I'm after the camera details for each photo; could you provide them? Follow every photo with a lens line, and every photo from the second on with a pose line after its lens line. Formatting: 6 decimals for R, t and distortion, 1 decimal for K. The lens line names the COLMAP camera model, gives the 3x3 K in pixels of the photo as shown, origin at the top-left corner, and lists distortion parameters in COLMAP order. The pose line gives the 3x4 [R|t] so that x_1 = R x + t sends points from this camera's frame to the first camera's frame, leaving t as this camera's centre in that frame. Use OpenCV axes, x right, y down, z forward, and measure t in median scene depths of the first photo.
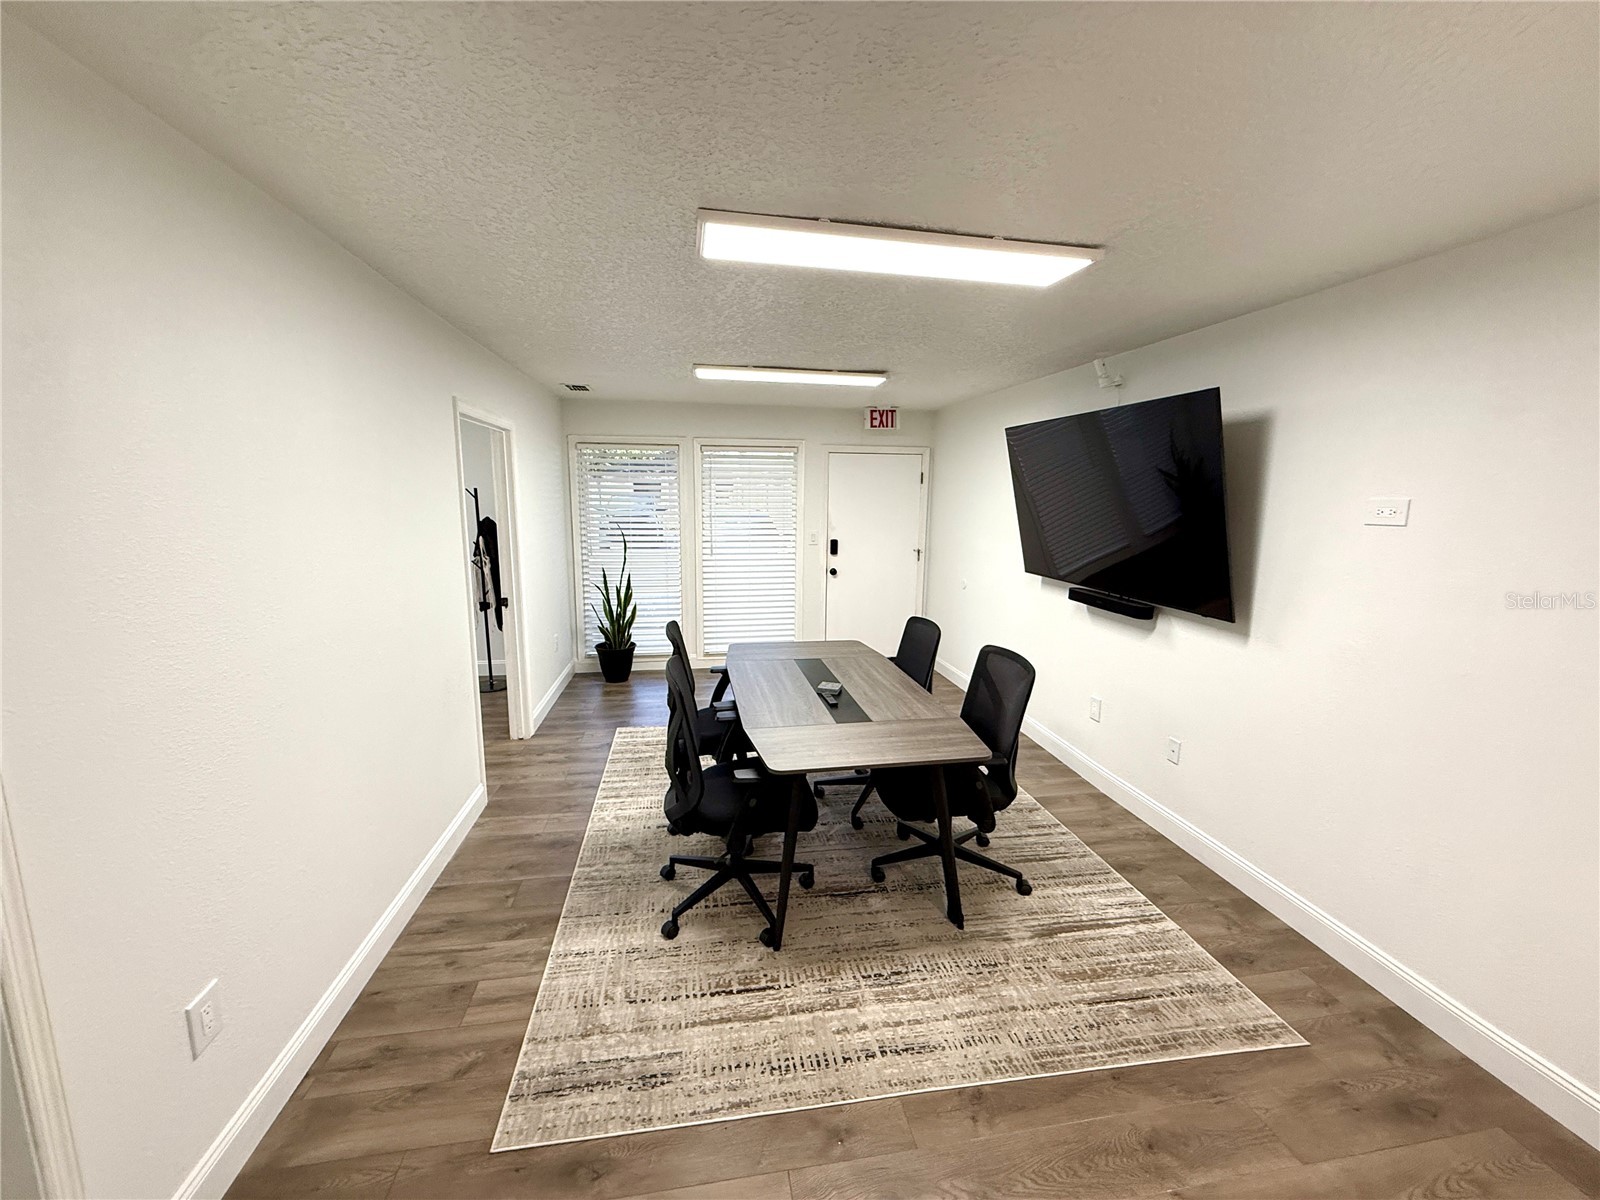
lens RADIAL K [[642.9, 0, 795.6], [0, 642.9, 601.8], [0, 0, 1]] dist [0.001360, -0.000391]
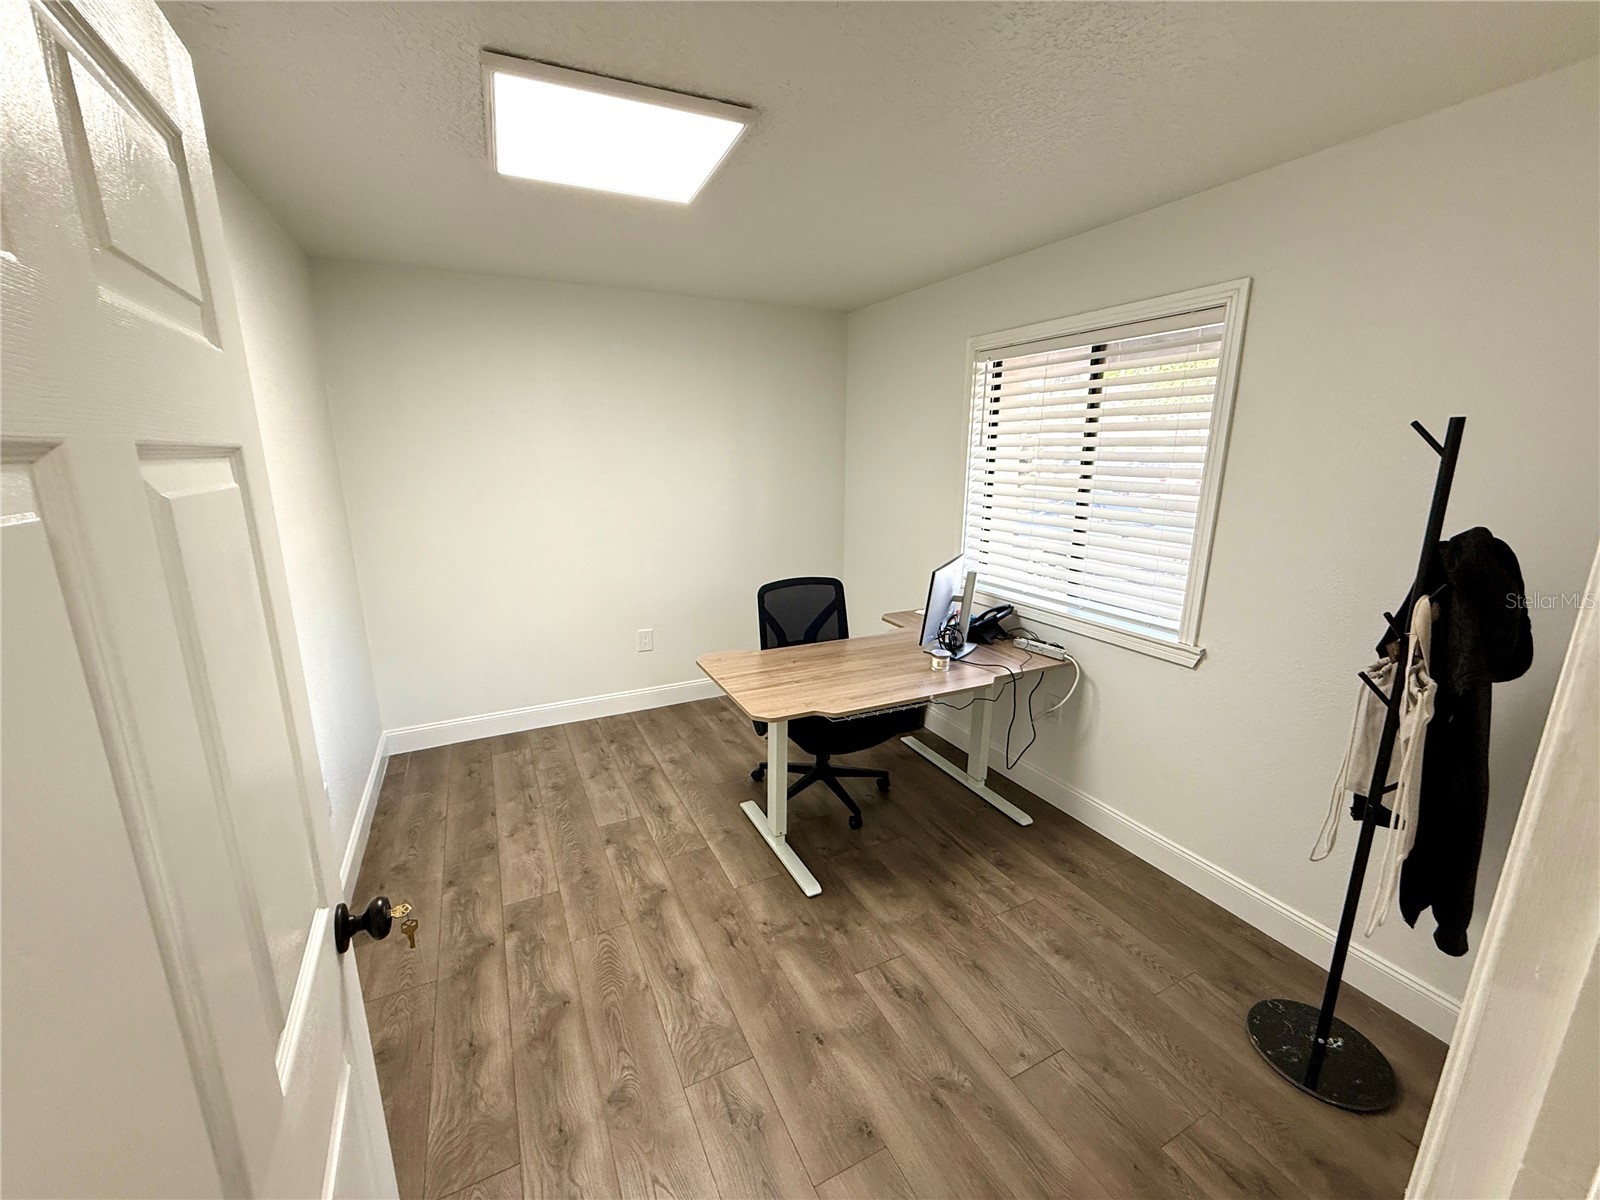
lens RADIAL K [[642.9, 0, 795.6], [0, 642.9, 601.8], [0, 0, 1]] dist [0.001360, -0.000391]
pose [[0.306664, 0.216085, -0.926965, -0.671926], [-0.153578, 0.972362, 0.175859, -0.226996], [0.939346, 0.088432, 0.331374, 1.391697]]
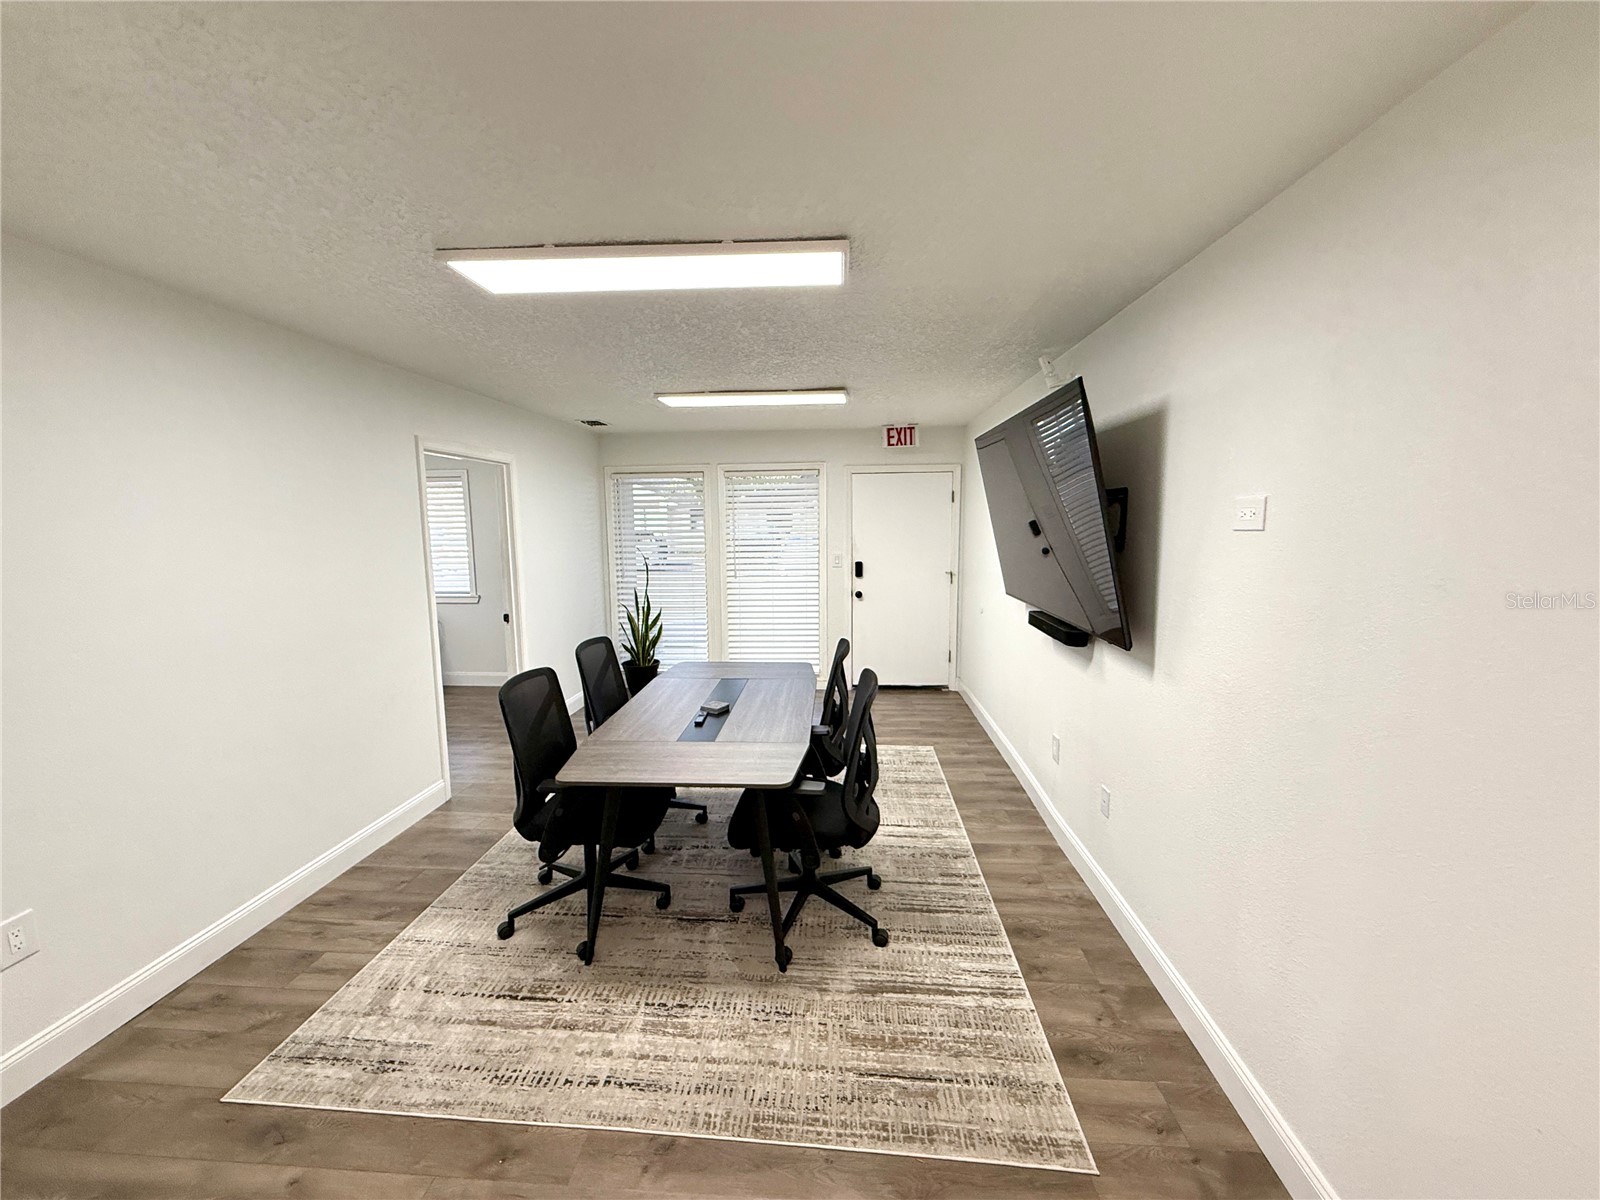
lens RADIAL K [[642.9, 0, 795.6], [0, 642.9, 601.8], [0, 0, 1]] dist [0.001360, -0.000391]
pose [[0.970353, 0.009304, -0.241512, 0.501872], [-0.019454, 0.999023, -0.039676, 0.011404], [0.240907, 0.043199, 0.969586, 0.081065]]
